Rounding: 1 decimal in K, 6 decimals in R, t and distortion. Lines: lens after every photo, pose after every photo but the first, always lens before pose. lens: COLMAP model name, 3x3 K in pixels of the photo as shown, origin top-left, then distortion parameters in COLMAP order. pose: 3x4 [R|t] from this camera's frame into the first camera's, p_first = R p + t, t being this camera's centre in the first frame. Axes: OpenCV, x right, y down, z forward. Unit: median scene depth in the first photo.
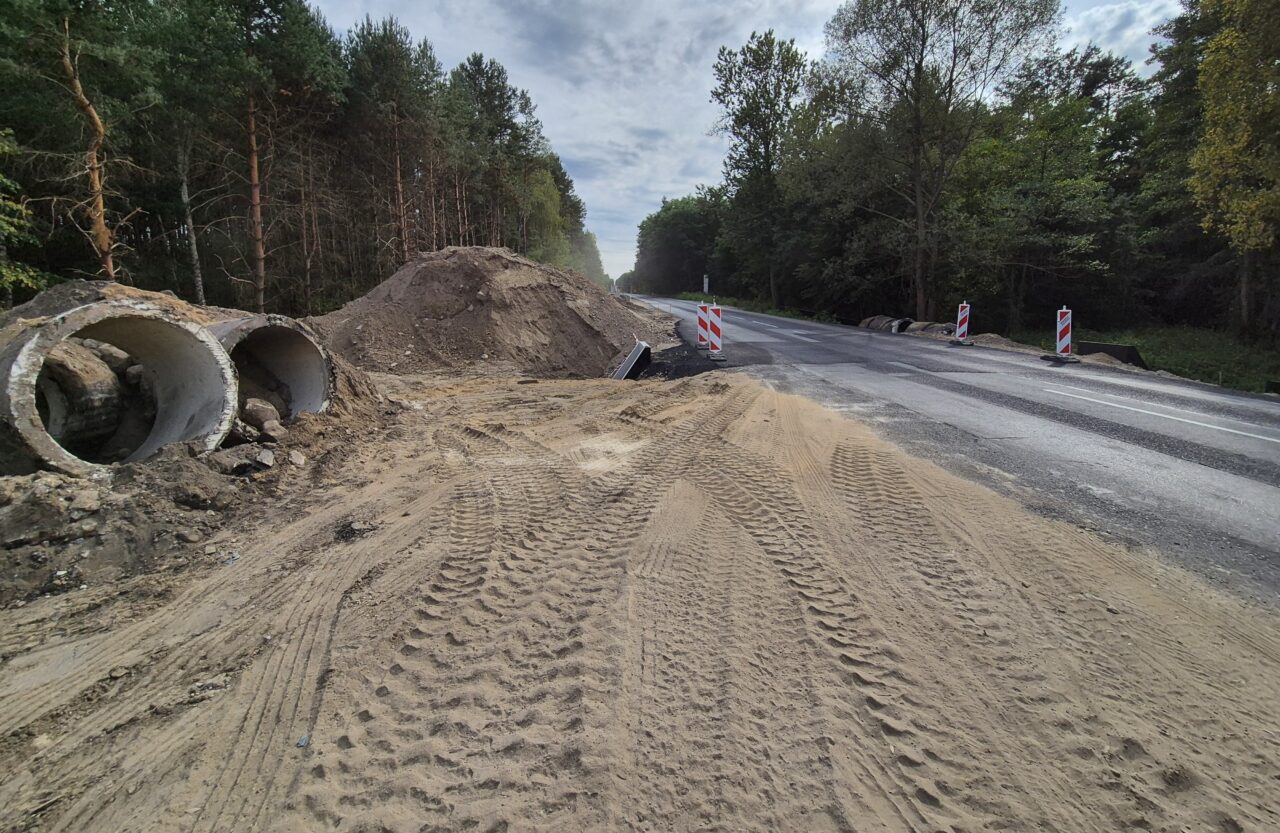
lens RADIAL K [[503.0, 0, 635.5], [0, 503.0, 347.1], [0, 0, 1]] dist [0.000699, 0.000264]
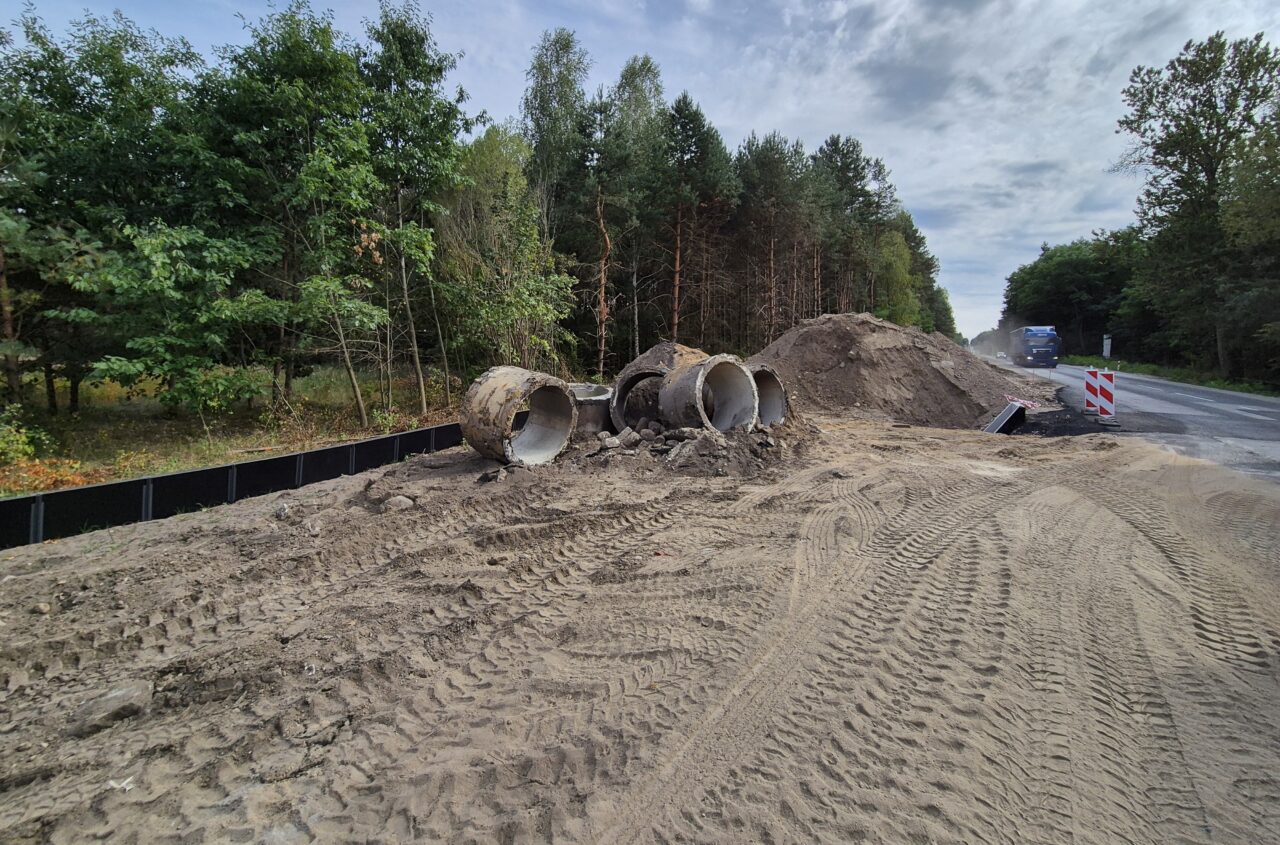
lens RADIAL K [[529.1, 0, 638.7], [0, 529.1, 360.8], [0, 0, 1]] dist [0.001025, -0.000517]
pose [[0.829715, 0.030814, -0.557336, -0.016031], [-0.079554, 0.994810, -0.063432, 0.022079], [0.552489, 0.096969, 0.827860, -0.220215]]
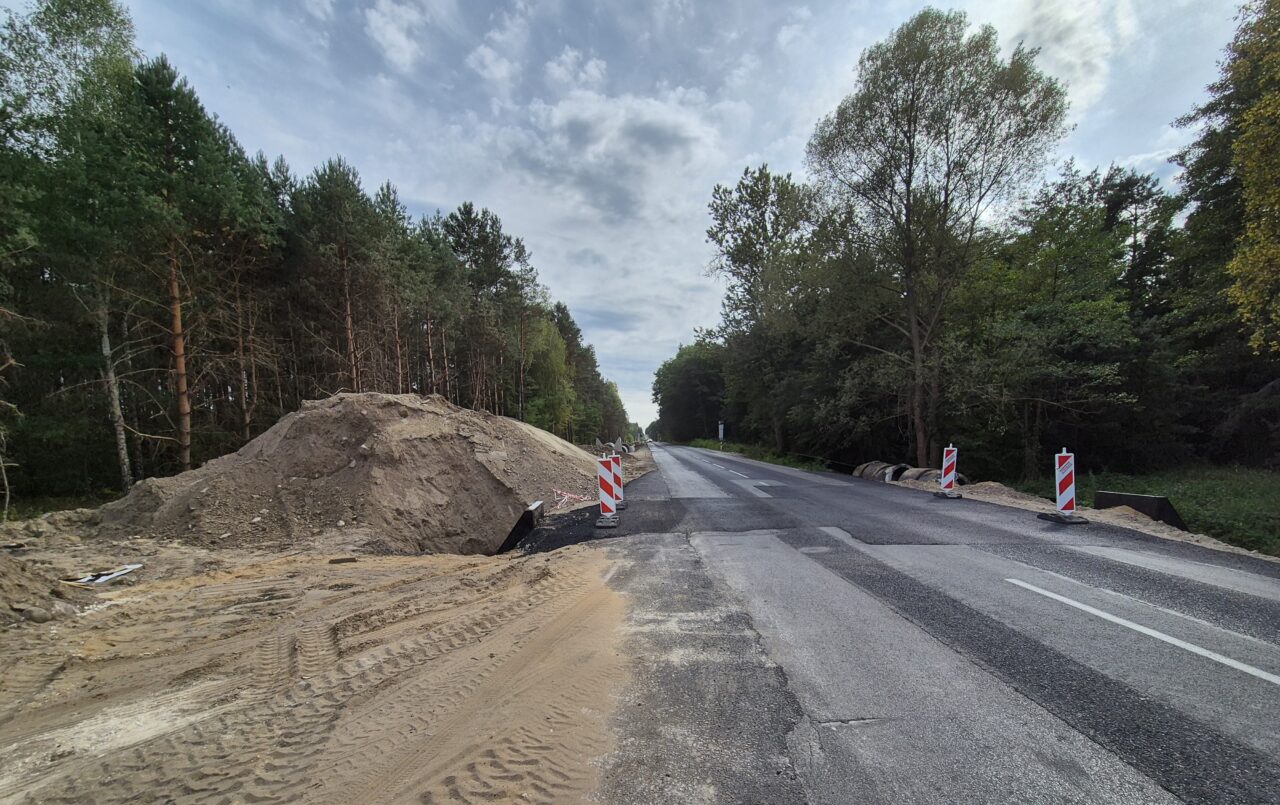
lens RADIAL K [[482.7, 0, 666.6], [0, 482.7, 473.7], [0, 0, 1]] dist [-0.000103, 0.000288]
pose [[0.998883, -0.017938, -0.043709, 0.160223], [0.016215, 0.999090, -0.039455, -0.013606], [0.044376, 0.038702, 0.998265, 0.140068]]
